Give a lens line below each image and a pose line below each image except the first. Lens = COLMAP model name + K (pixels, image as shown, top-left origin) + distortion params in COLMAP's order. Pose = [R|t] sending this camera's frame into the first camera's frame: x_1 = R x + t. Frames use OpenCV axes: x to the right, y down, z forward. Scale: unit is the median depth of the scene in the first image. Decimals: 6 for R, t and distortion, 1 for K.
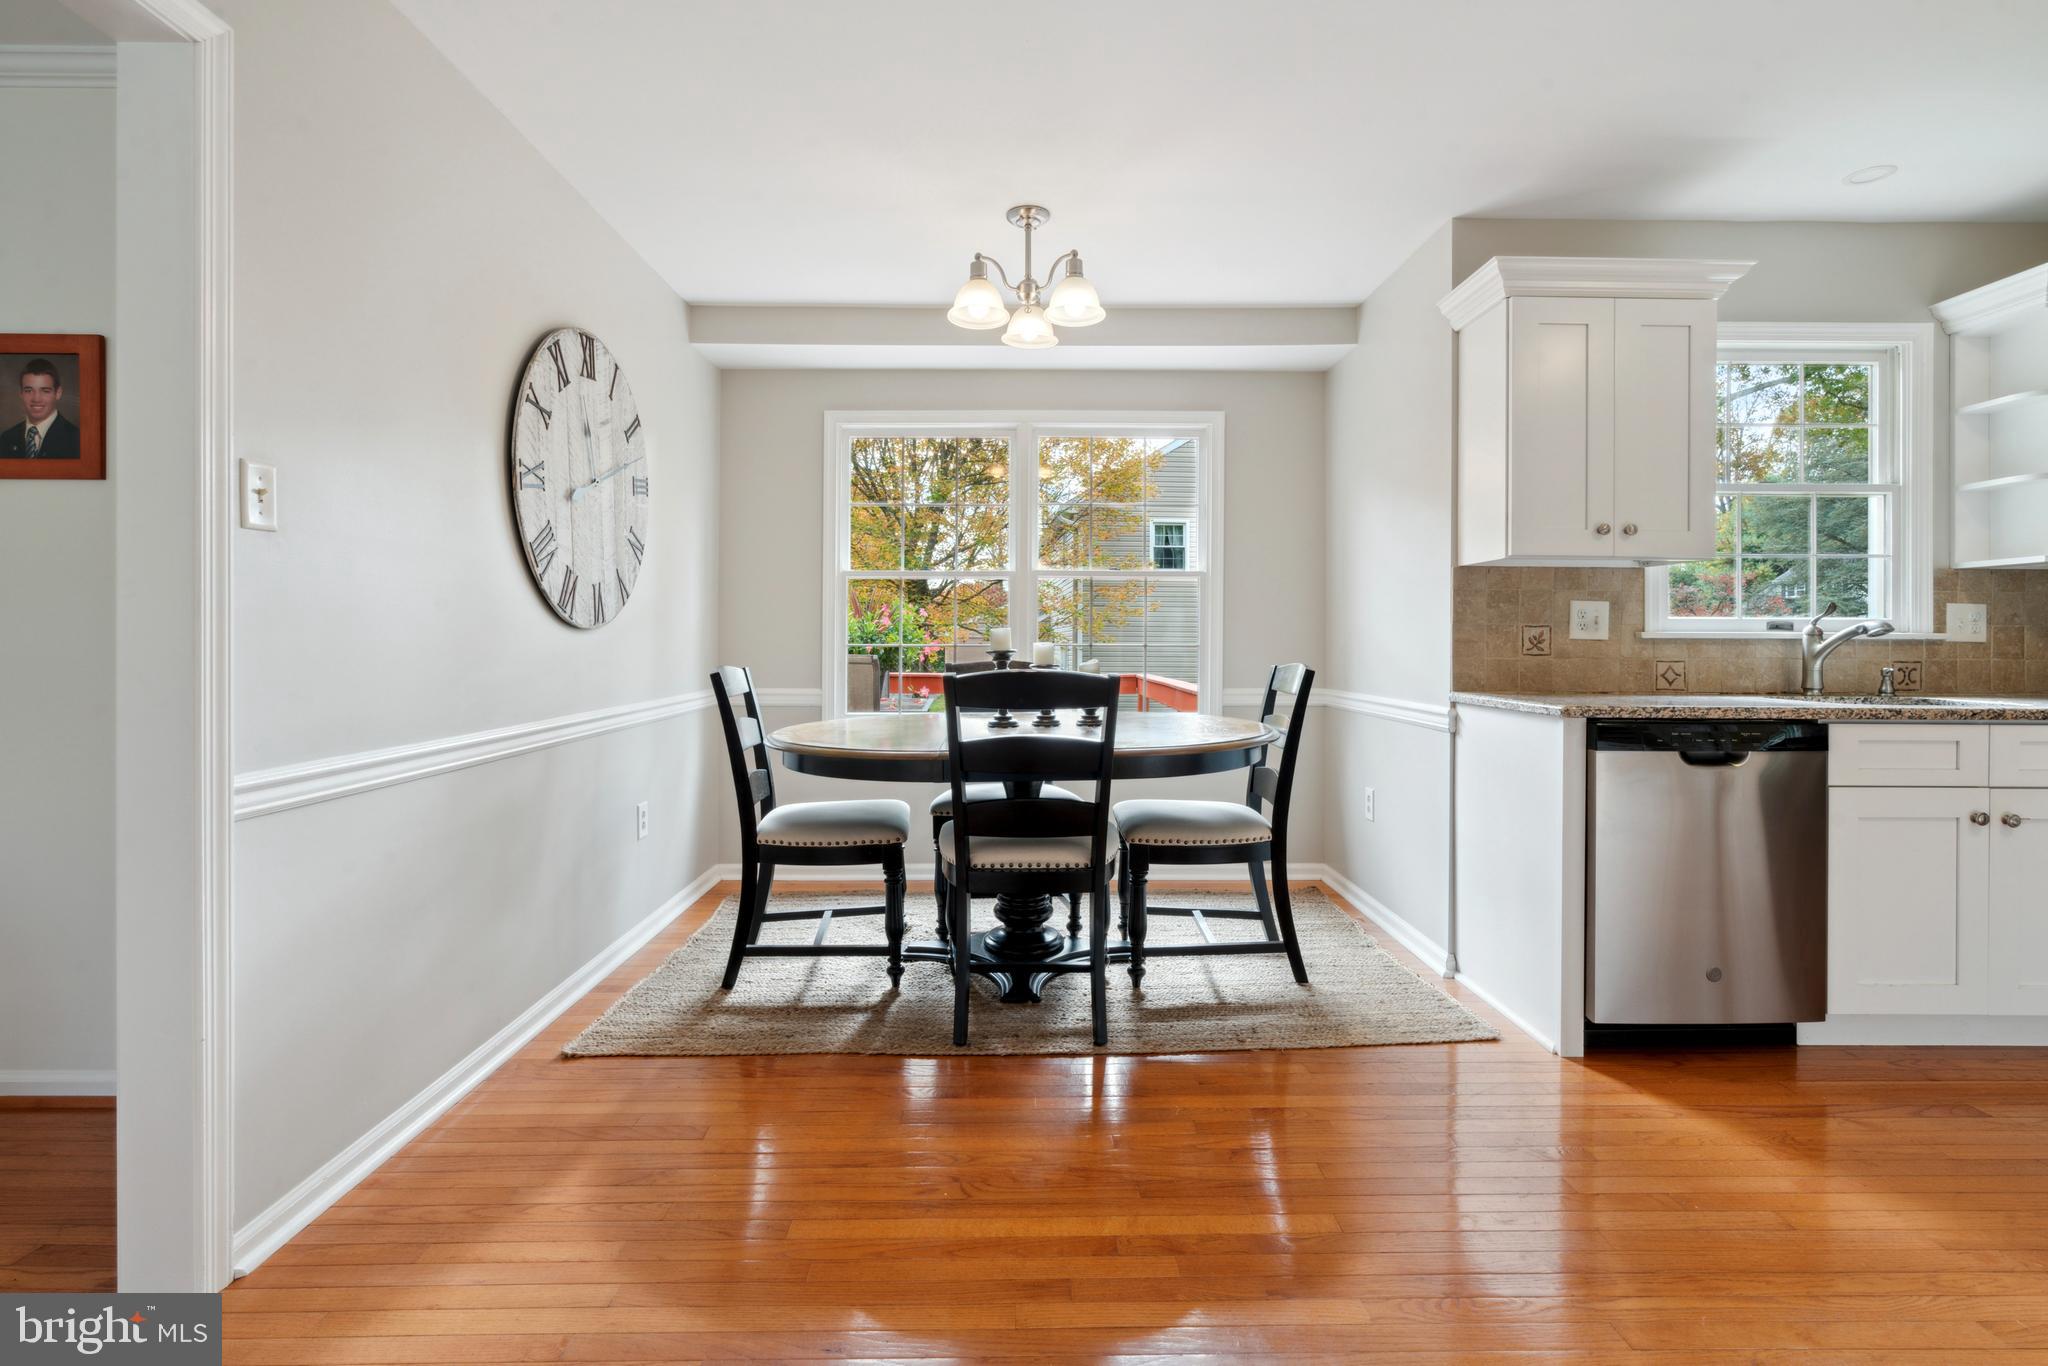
lens RADIAL K [[947.3, 0, 1025.7], [0, 947.3, 641.1], [0, 0, 1]] dist [-0.002101, -0.000081]
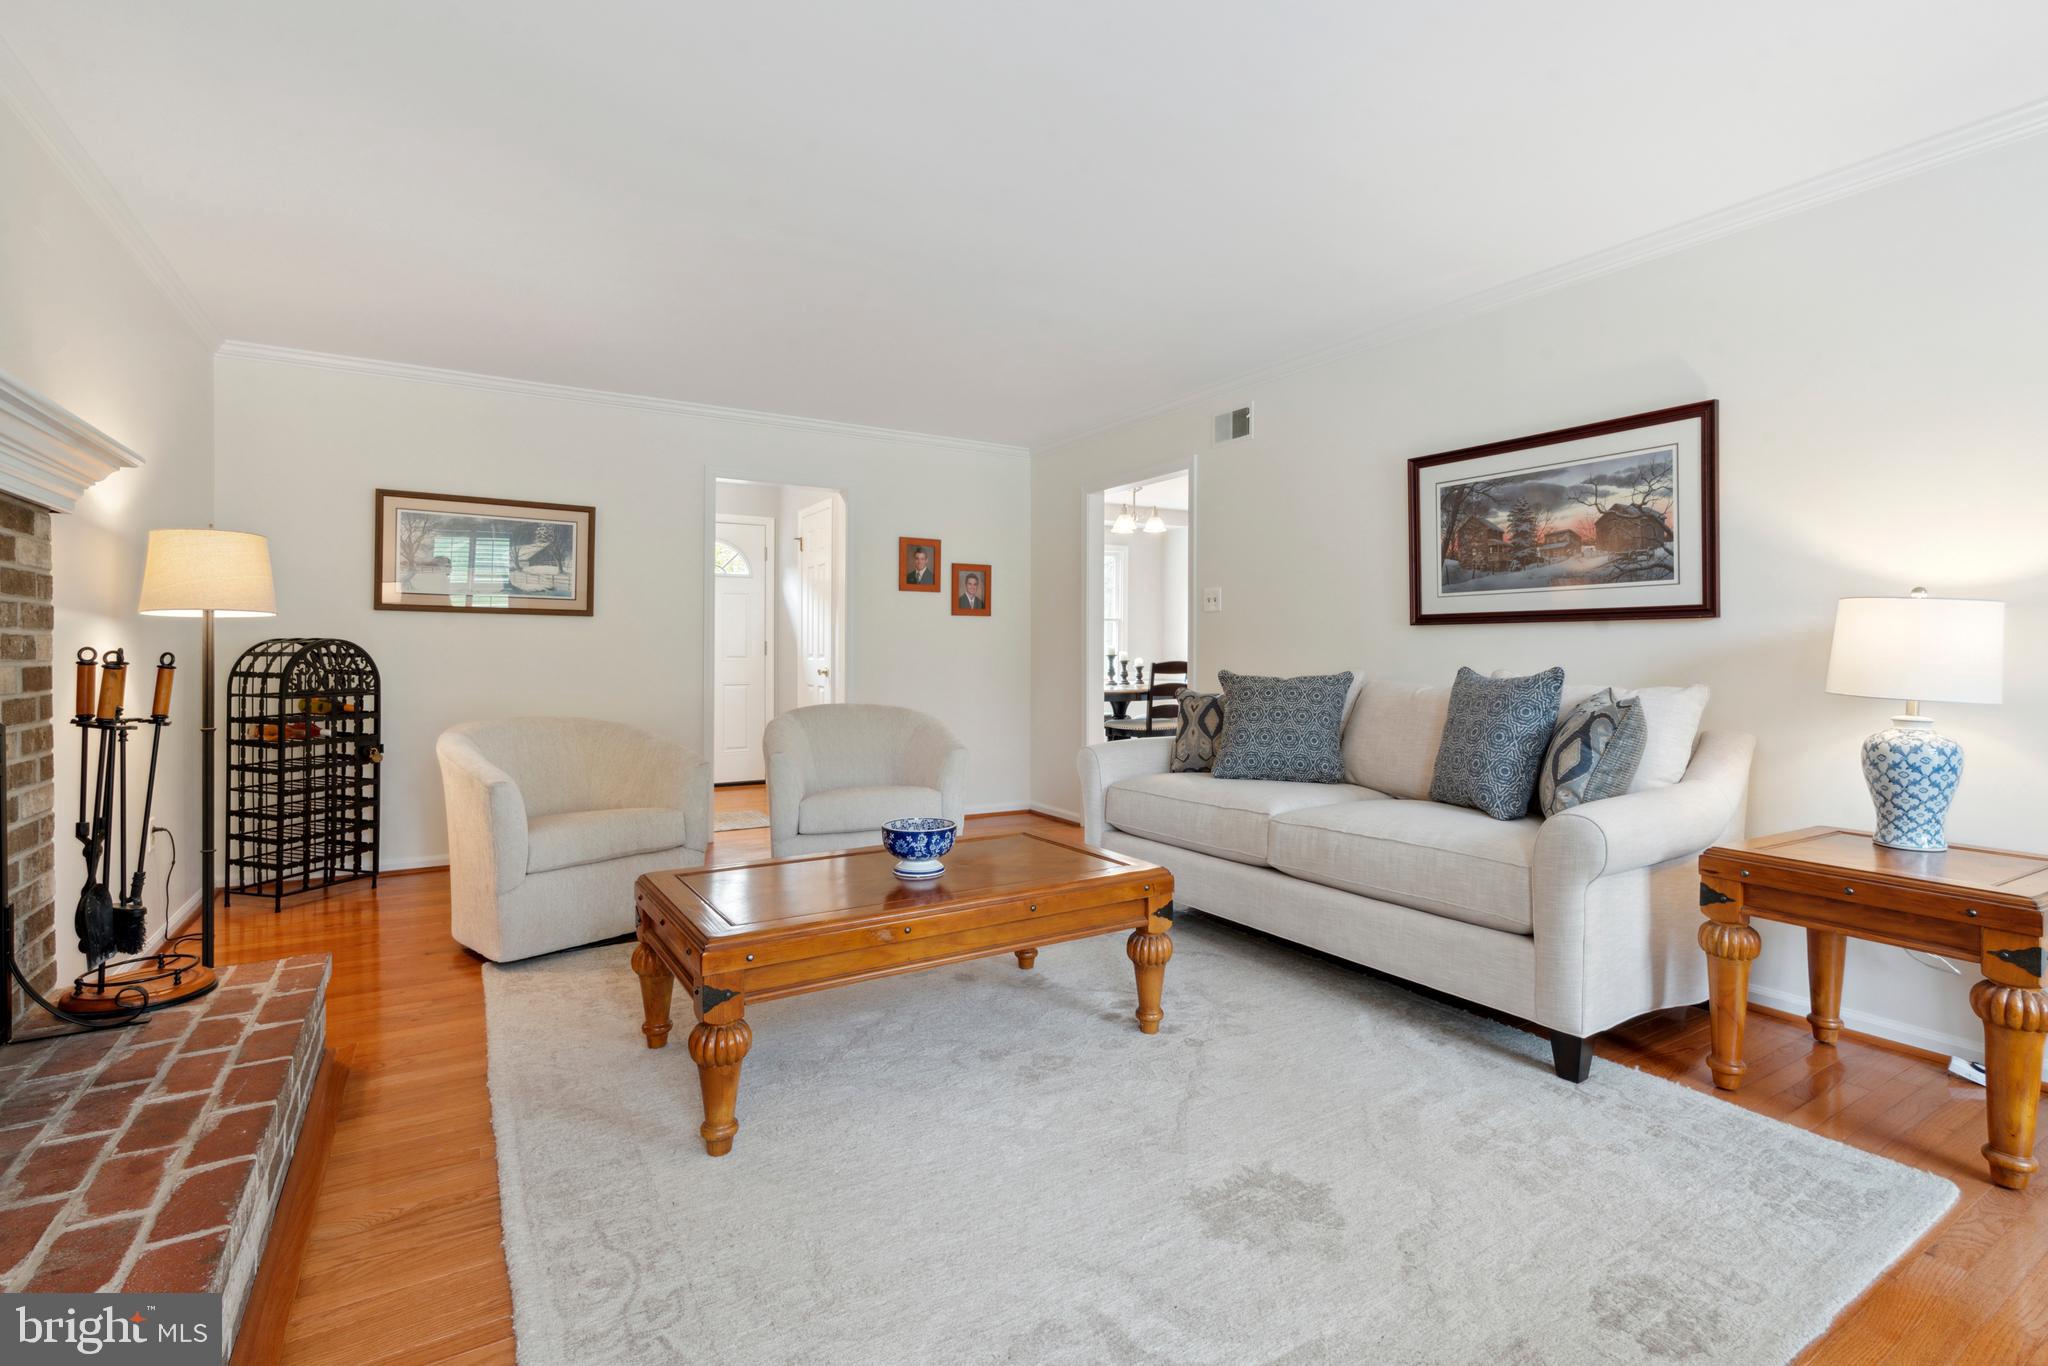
lens RADIAL K [[943.3, 0, 1041.9], [0, 943.3, 677.8], [0, 0, 1]] dist [-0.003990, 0.000099]
pose [[0.852975, -0.017517, 0.521658, -1.574722], [0.001994, 0.999539, 0.030303, -0.003860], [-0.521948, -0.024808, 0.852617, -1.093698]]
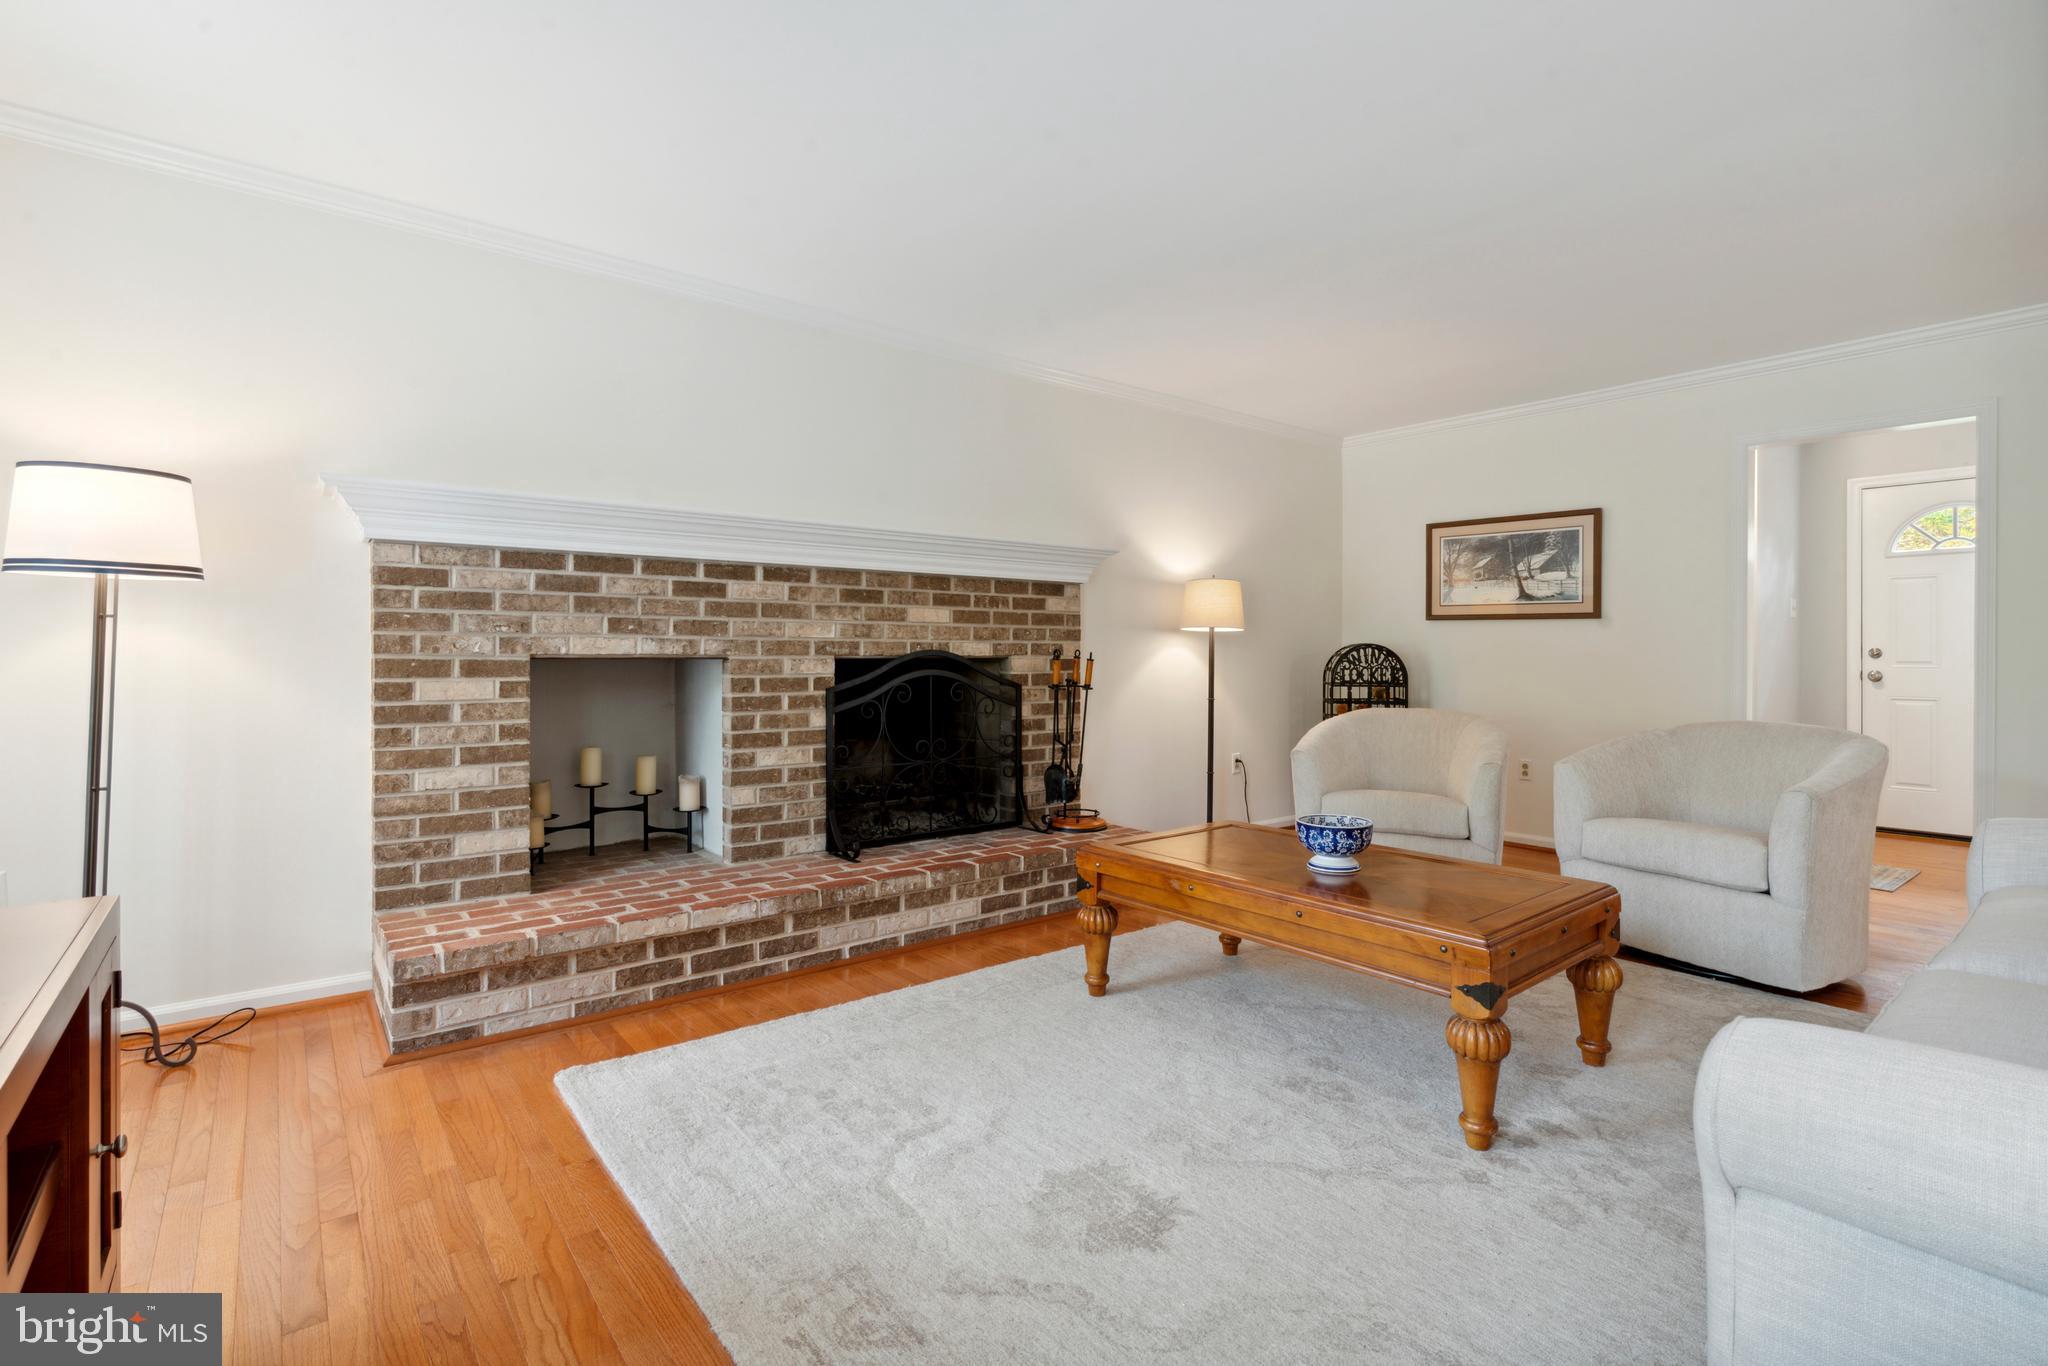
lens RADIAL K [[934.7, 0, 1015.7], [0, 934.7, 668.5], [0, 0, 1]] dist [-0.000035, 0.000626]
pose [[0.622251, 0.011528, -0.782733, -0.736271], [-0.000880, 0.999901, 0.014027, 0.002657], [0.782818, -0.008040, 0.622199, -1.075350]]
